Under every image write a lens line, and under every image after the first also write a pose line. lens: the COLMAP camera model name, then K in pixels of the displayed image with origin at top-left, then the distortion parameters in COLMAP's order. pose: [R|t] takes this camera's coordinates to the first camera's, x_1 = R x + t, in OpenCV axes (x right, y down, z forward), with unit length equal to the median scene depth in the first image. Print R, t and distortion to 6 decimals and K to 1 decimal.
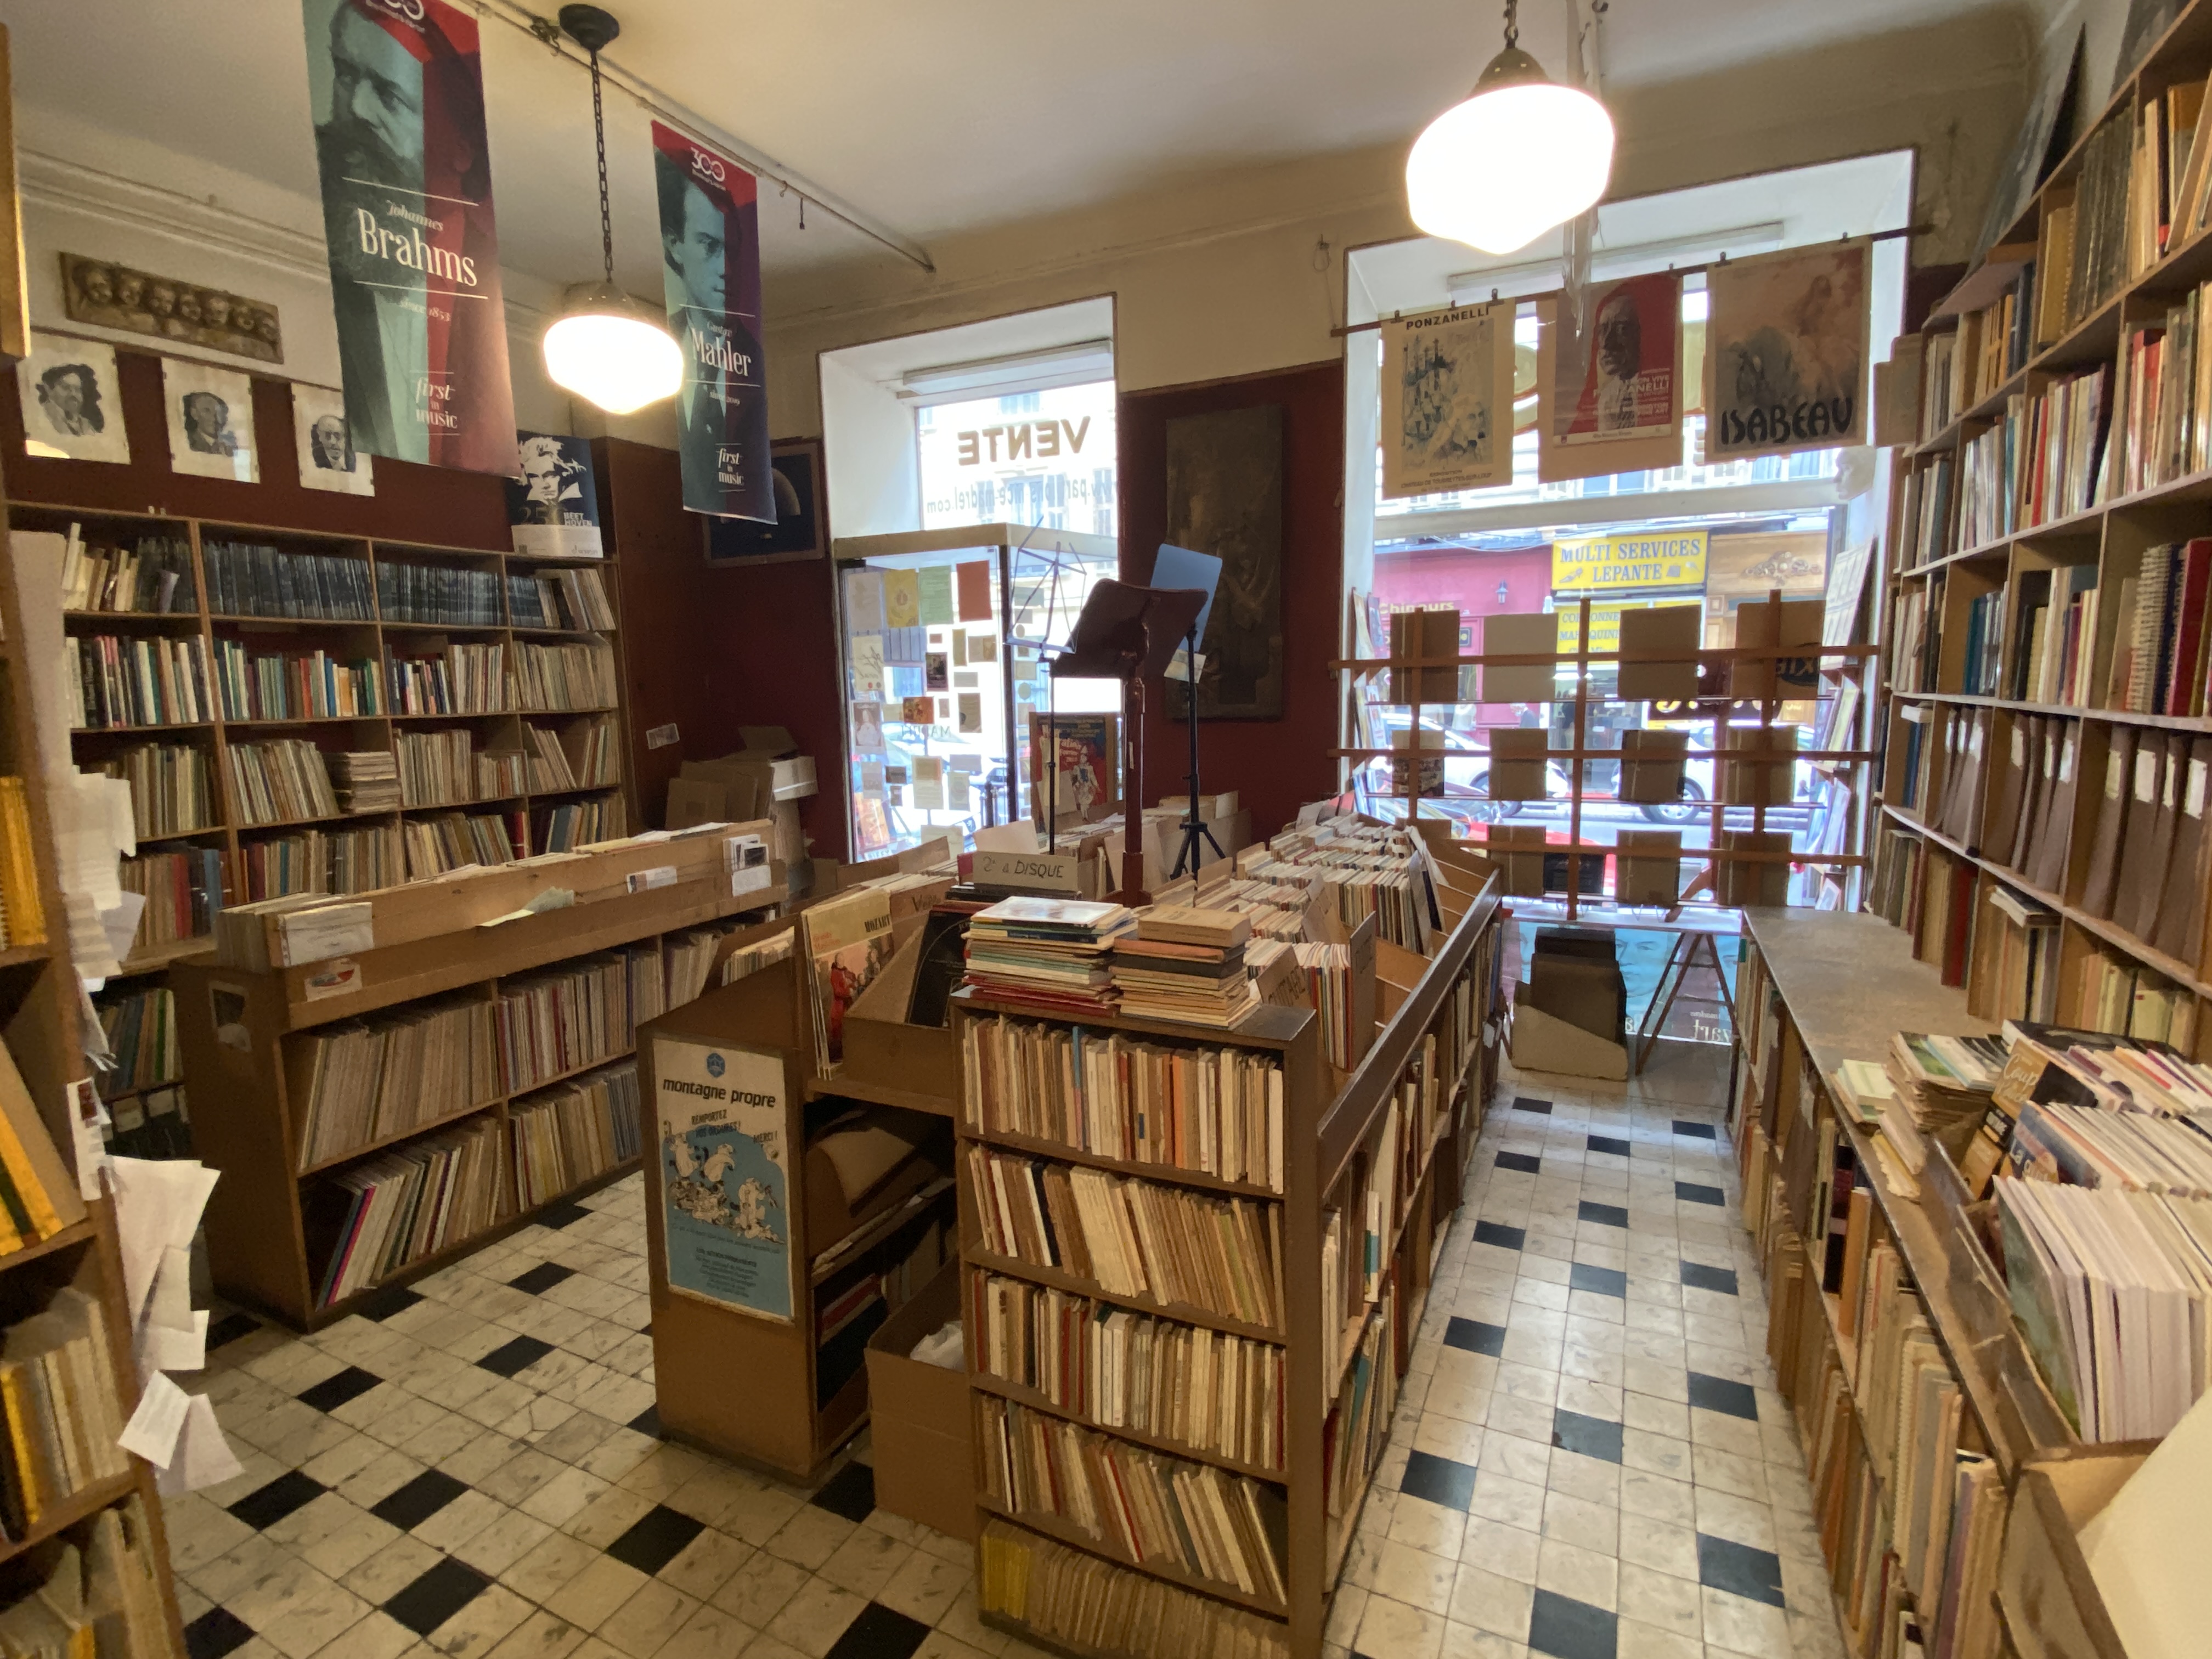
lens RADIAL K [[1072.9, 0, 1101.7], [0, 1072.9, 826.8], [0, 0, 1]] dist [-0.005144, -0.003287]
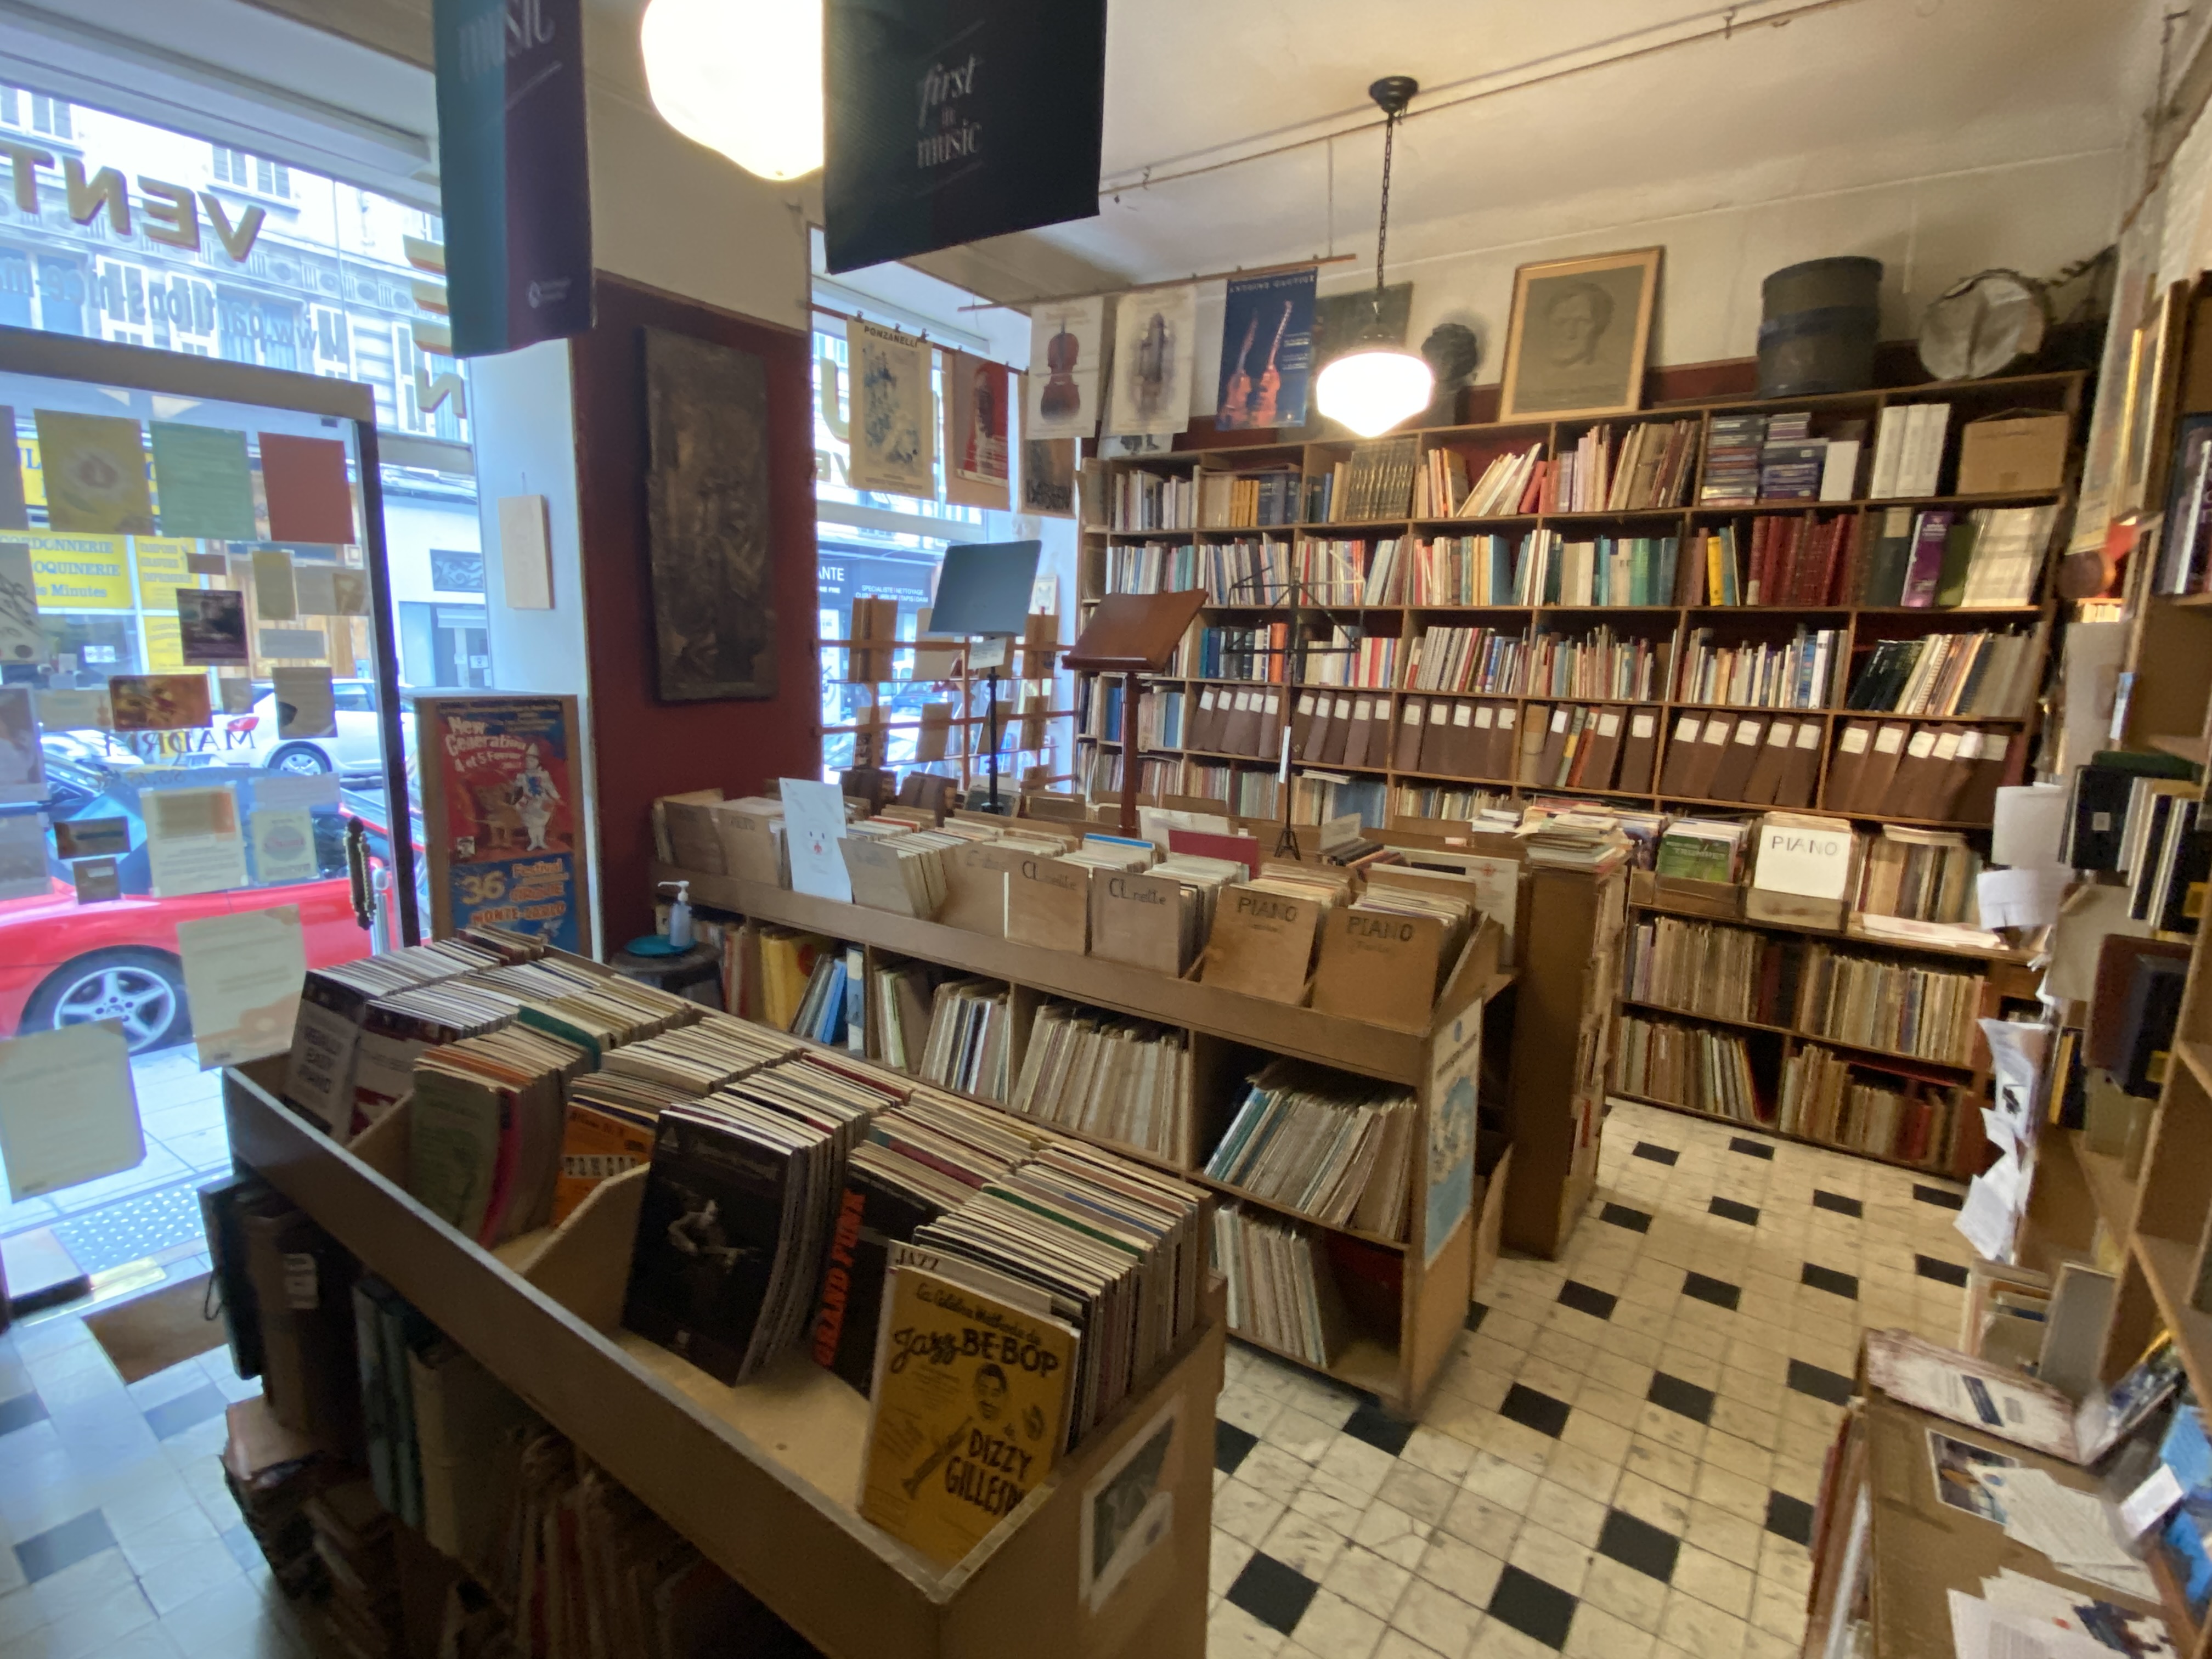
lens RADIAL K [[1072.9, 0, 1104.8], [0, 1072.9, 834.0], [0, 0, 1]] dist [-0.005144, -0.003287]
pose [[0.161667, -0.146531, 0.975906, -0.759376], [0.103508, 0.985978, 0.130896, -0.081673], [-0.981402, 0.079852, 0.174567, 0.589545]]
